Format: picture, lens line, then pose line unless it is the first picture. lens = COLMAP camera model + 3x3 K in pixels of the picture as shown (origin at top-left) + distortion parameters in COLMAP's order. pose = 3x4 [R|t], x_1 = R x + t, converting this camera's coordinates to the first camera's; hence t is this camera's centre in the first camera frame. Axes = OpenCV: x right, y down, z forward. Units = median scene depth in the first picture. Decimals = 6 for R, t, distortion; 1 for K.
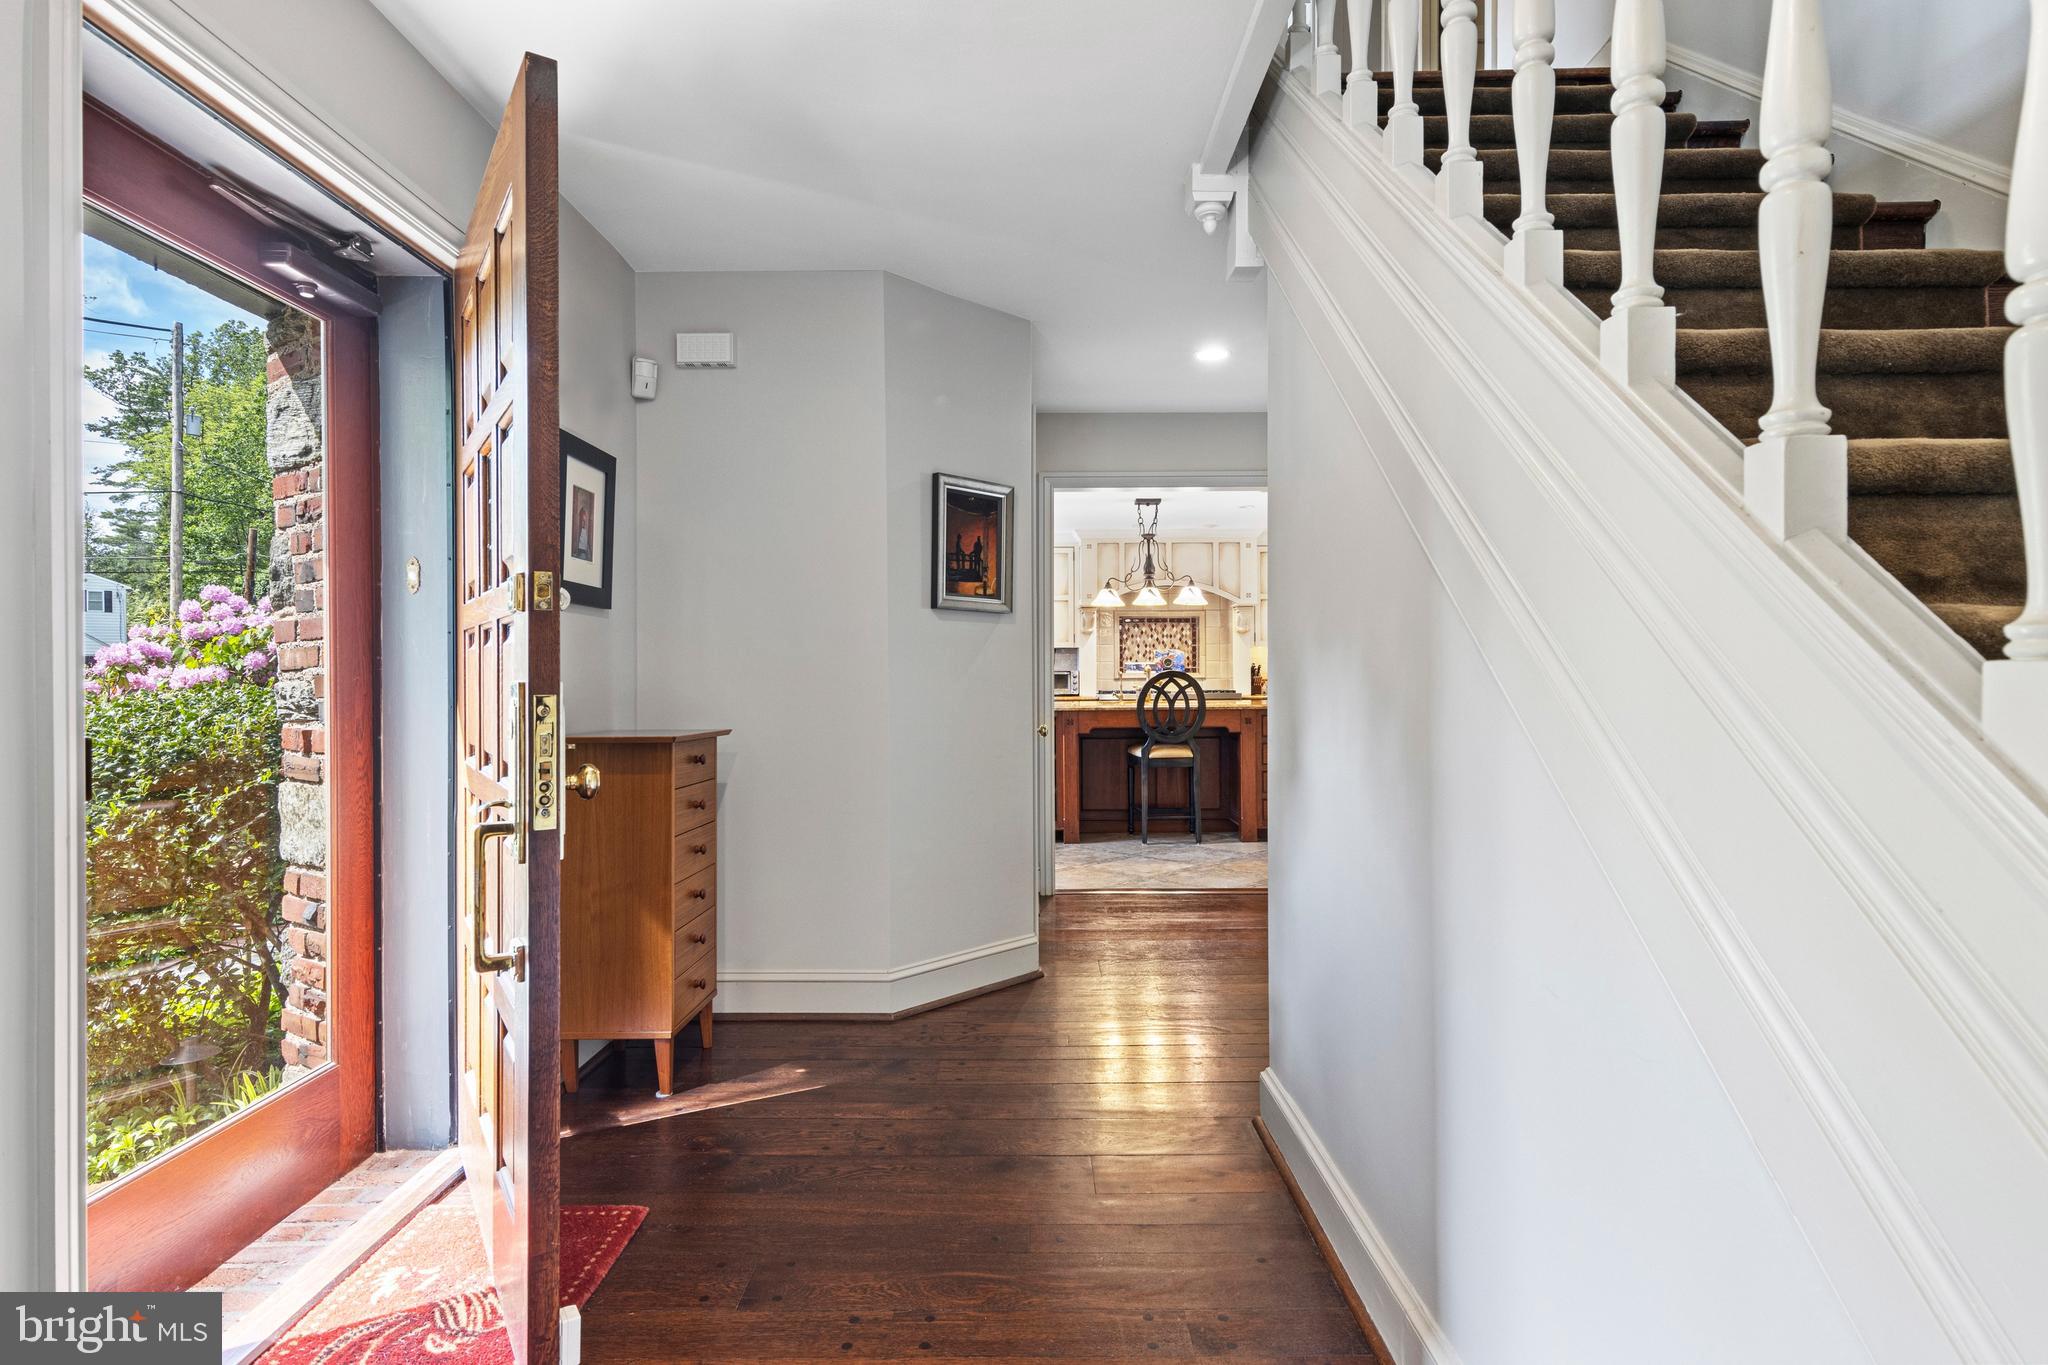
lens RADIAL K [[1057.9, 0, 1021.1], [0, 1057.9, 675.0], [0, 0, 1]] dist [0.013203, -0.001987]
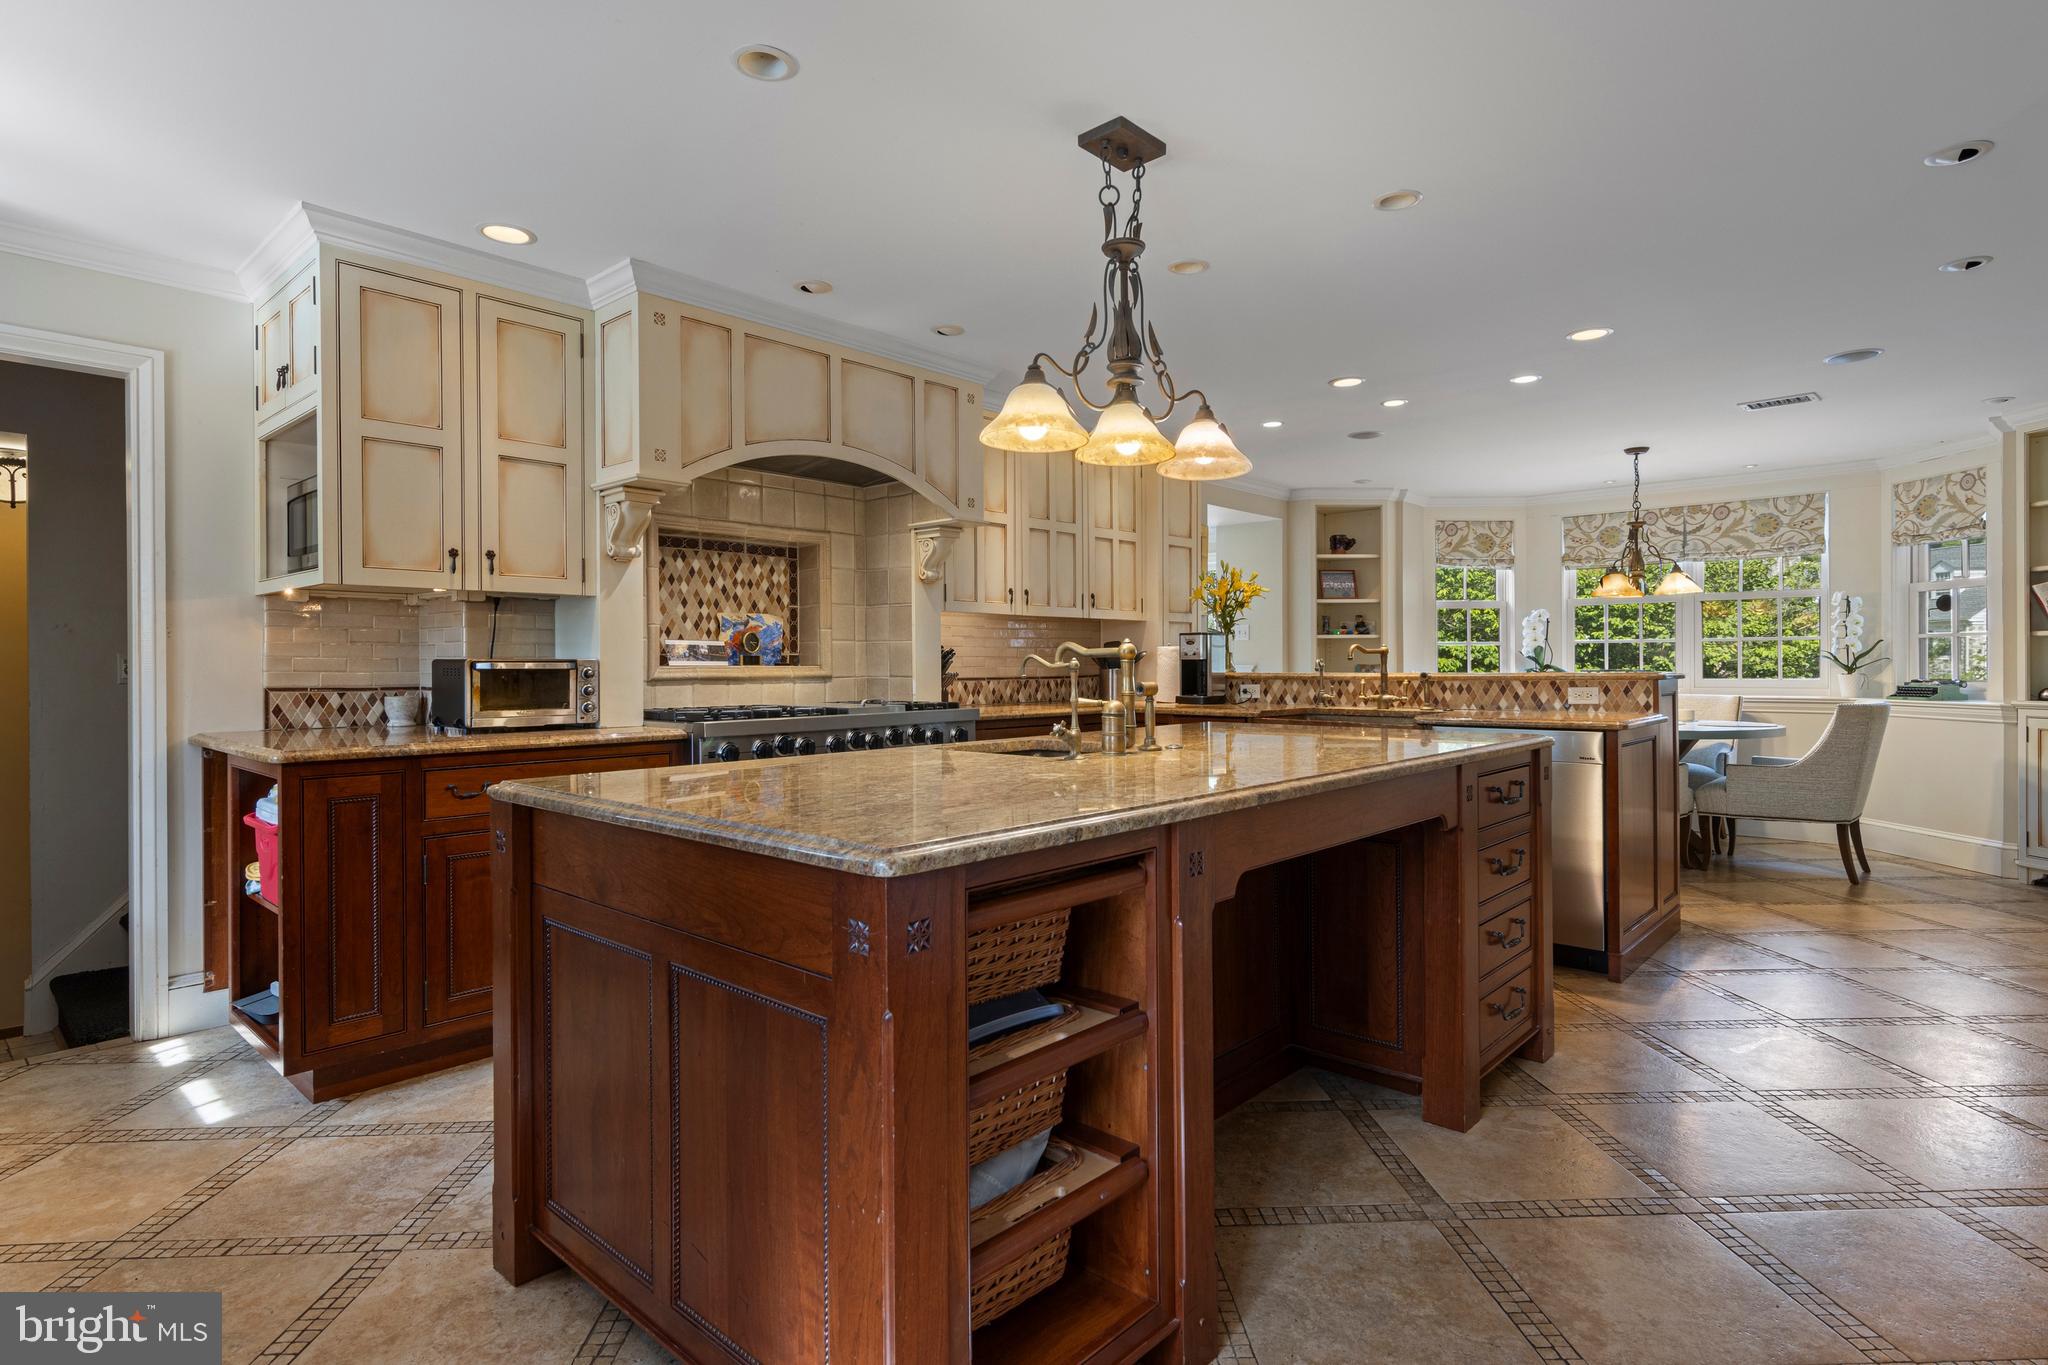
lens RADIAL K [[1057.9, 0, 1025.9], [0, 1057.9, 672.4], [0, 0, 1]] dist [0.013203, -0.001987]
pose [[0.683631, -0.001746, 0.729826, -0.113503], [0.001062, 0.999998, 0.001398, 0.000557], [-0.729827, -0.000181, 0.683632, 0.636189]]
